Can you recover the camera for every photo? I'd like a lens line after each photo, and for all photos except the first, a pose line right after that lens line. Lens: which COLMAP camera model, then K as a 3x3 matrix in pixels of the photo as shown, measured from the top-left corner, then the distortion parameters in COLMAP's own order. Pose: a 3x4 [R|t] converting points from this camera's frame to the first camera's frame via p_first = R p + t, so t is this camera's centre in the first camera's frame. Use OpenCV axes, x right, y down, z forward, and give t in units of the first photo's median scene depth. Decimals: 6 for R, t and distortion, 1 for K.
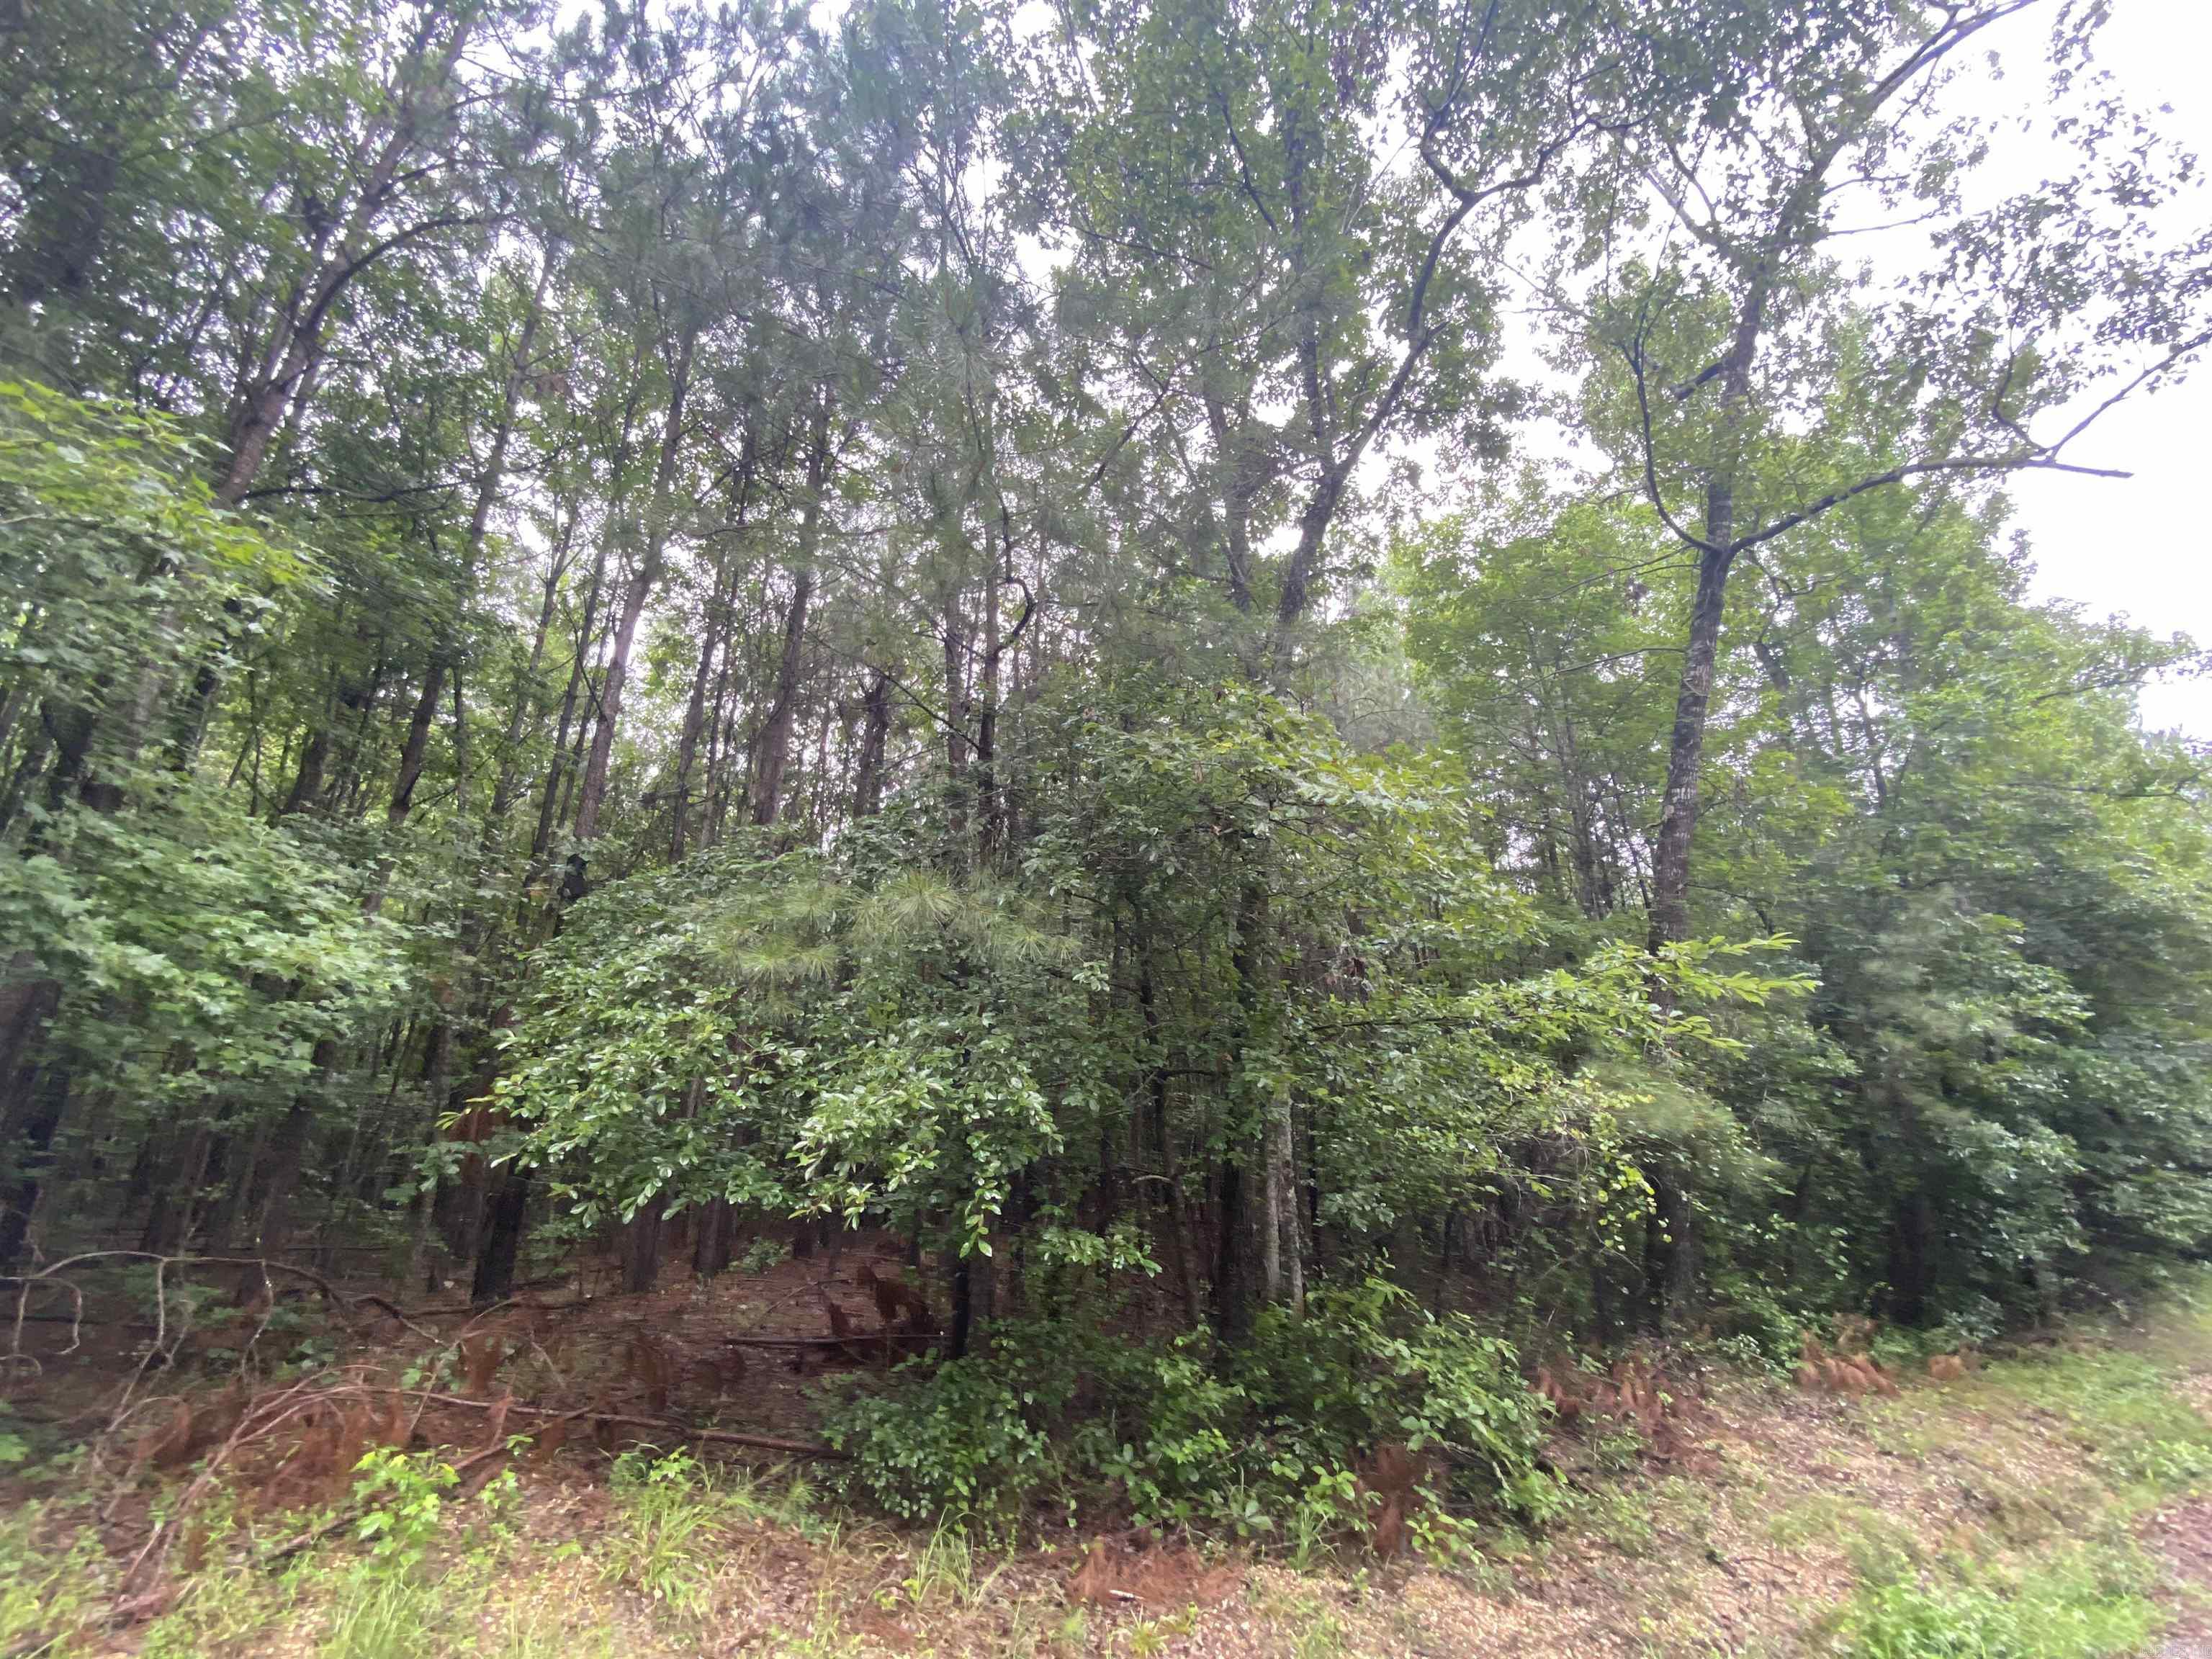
lens RADIAL K [[884.7, 0, 1106.0], [0, 884.7, 829.5], [0, 0, 1]] dist [0.000574, -0.013087]
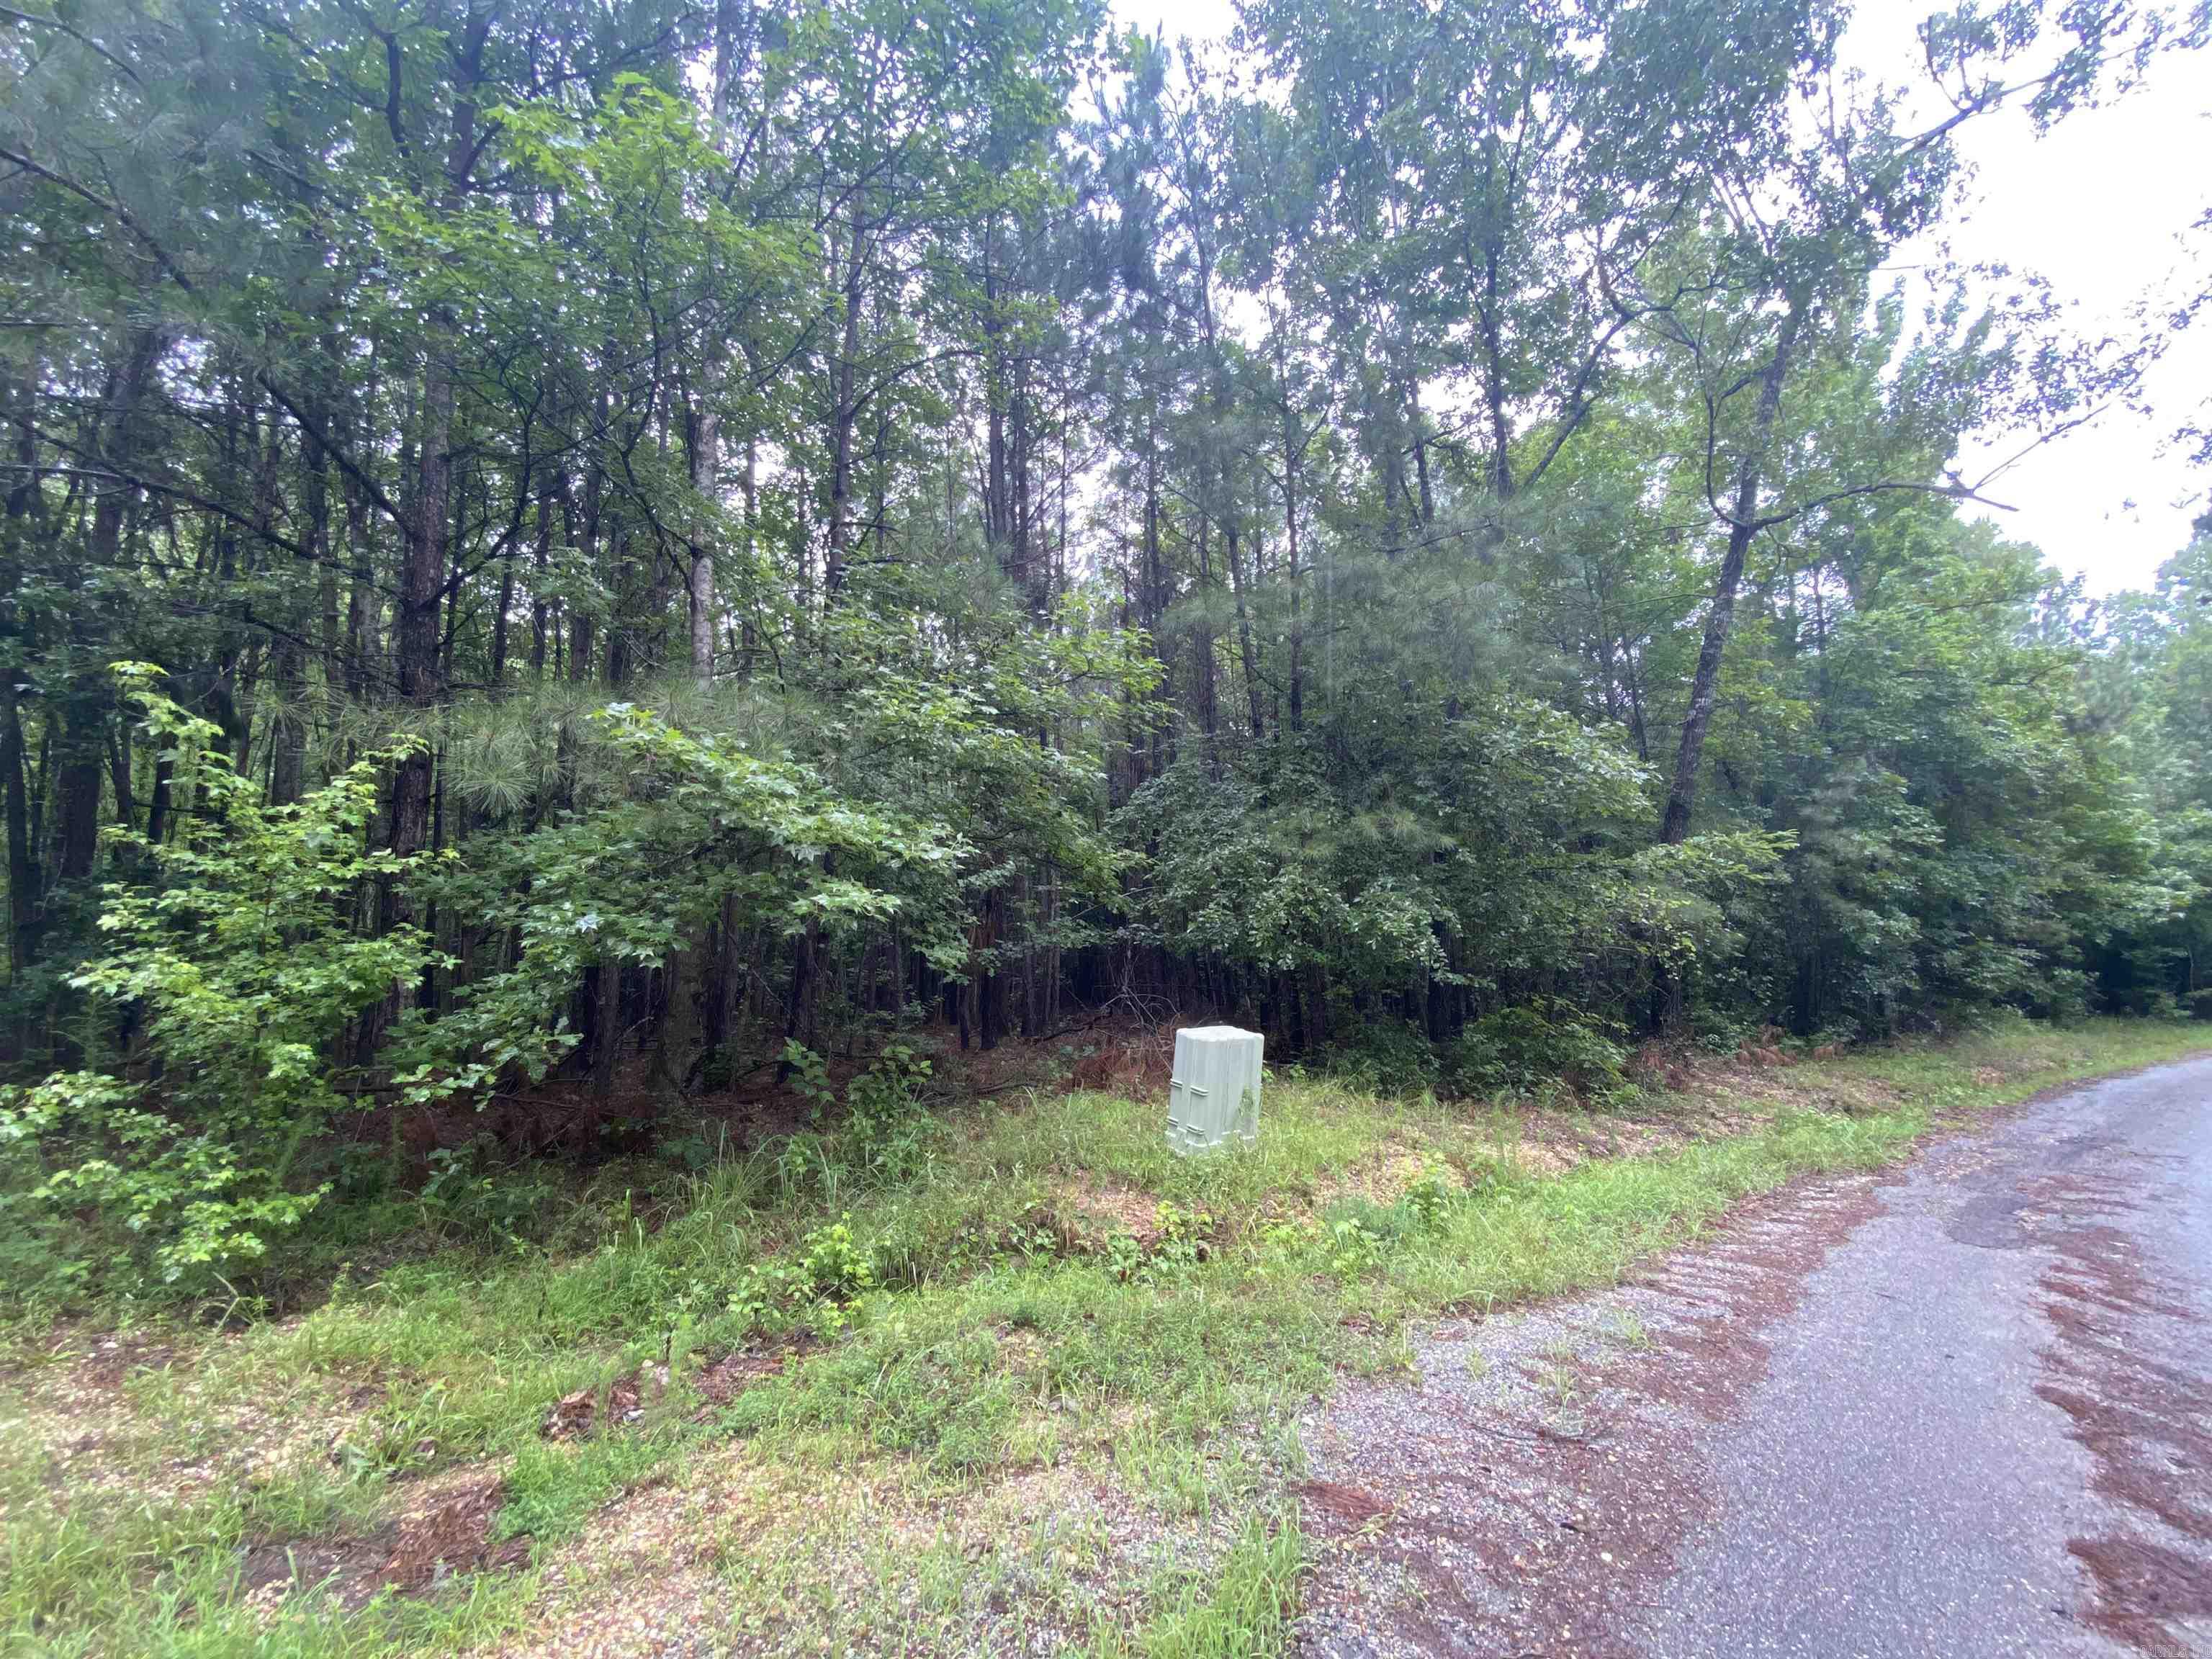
lens RADIAL K [[884.7, 0, 1106.0], [0, 884.7, 829.5], [0, 0, 1]] dist [0.000574, -0.013087]
pose [[0.997813, -0.028581, 0.059599, -0.427075], [0.016144, 0.979753, 0.199556, -0.138460], [-0.064096, -0.198158, 0.978072, -0.414944]]
